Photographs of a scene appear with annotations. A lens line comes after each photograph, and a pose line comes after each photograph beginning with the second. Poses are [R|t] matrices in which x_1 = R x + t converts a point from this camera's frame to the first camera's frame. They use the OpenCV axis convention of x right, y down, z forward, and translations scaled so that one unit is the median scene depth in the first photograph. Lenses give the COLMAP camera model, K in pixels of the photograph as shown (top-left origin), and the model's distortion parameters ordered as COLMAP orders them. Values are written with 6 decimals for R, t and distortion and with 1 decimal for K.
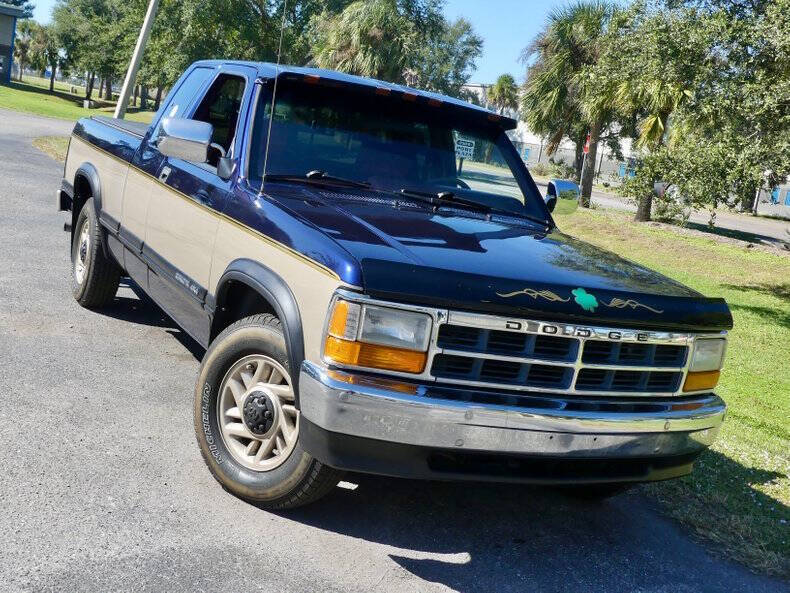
lens RADIAL K [[1119.7, 0, 416.5], [0, 1119.7, 297.7], [0, 0, 1]] dist [0.010669, 0.057365]
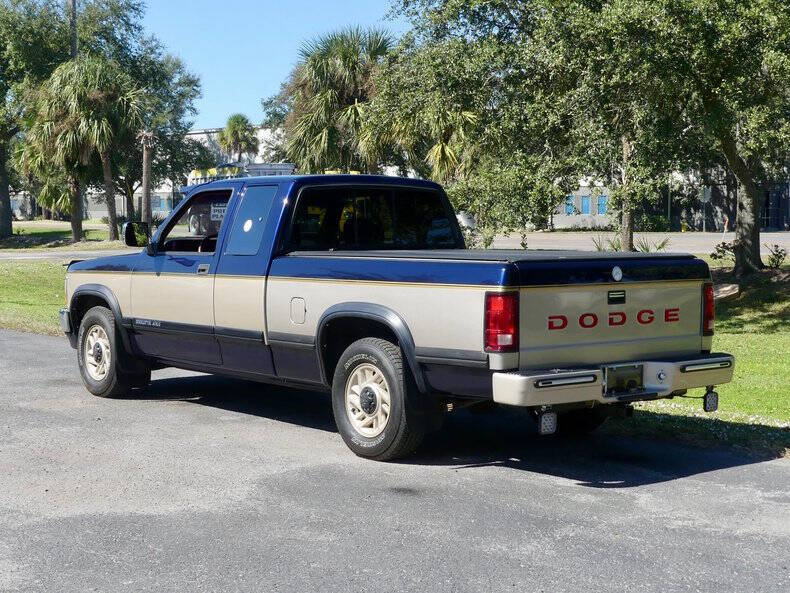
lens RADIAL K [[1453.1, 0, 395.0], [0, 1453.1, 296.5], [0, 0, 1]] dist [0.034950, -0.053909]
pose [[0.967806, -0.174516, 0.181372, -0.328265], [0.185621, 0.981542, -0.046043, 0.069842], [-0.169989, 0.078227, 0.982336, -0.935385]]
